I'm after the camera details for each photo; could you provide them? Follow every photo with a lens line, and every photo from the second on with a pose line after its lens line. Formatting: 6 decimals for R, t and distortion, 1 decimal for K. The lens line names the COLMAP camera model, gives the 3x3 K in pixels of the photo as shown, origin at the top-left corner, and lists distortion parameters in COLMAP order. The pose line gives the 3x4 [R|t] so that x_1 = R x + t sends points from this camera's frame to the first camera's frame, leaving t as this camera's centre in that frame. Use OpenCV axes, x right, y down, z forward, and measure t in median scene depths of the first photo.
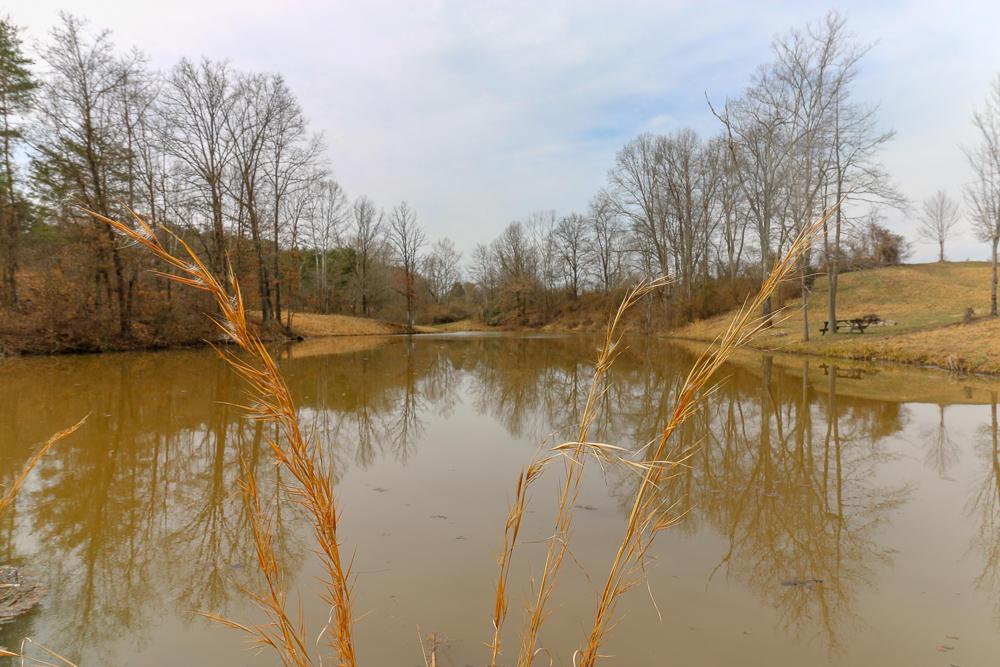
lens RADIAL K [[622.8, 0, 503.2], [0, 622.8, 327.5], [0, 0, 1]] dist [0.005268, -0.006790]
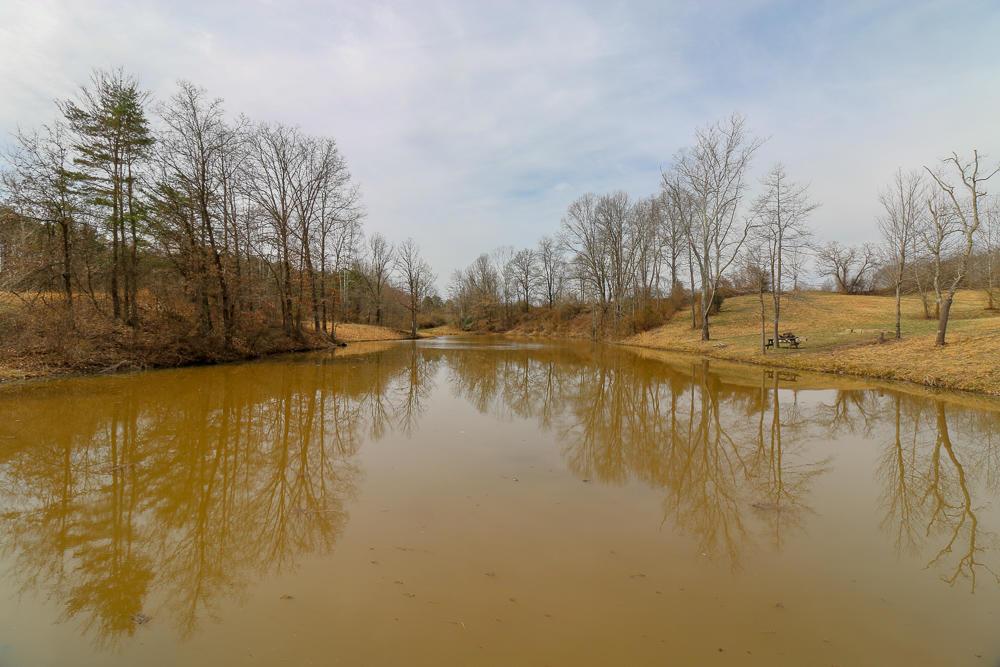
lens RADIAL K [[458.3, 0, 502.9], [0, 458.3, 327.0], [0, 0, 1]] dist [-0.013064, -0.004492]
pose [[0.994697, 0.005891, 0.102681, -0.074617], [-0.005403, 0.999973, -0.005023, -0.012242], [-0.102707, 0.004441, 0.994702, 0.025540]]
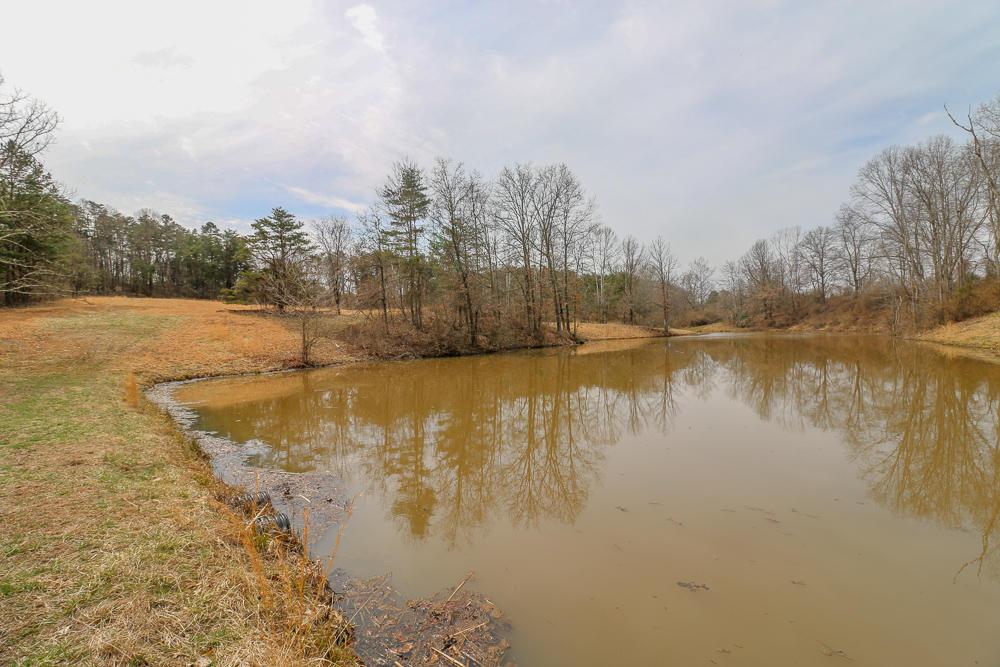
lens RADIAL K [[458.3, 0, 502.2], [0, 458.3, 329.9], [0, 0, 1]] dist [-0.013064, -0.004492]
pose [[0.870681, -0.017231, -0.491547, 0.026068], [0.019388, 0.999812, -0.000707, -0.010918], [0.491466, -0.008914, 0.870851, -0.010058]]
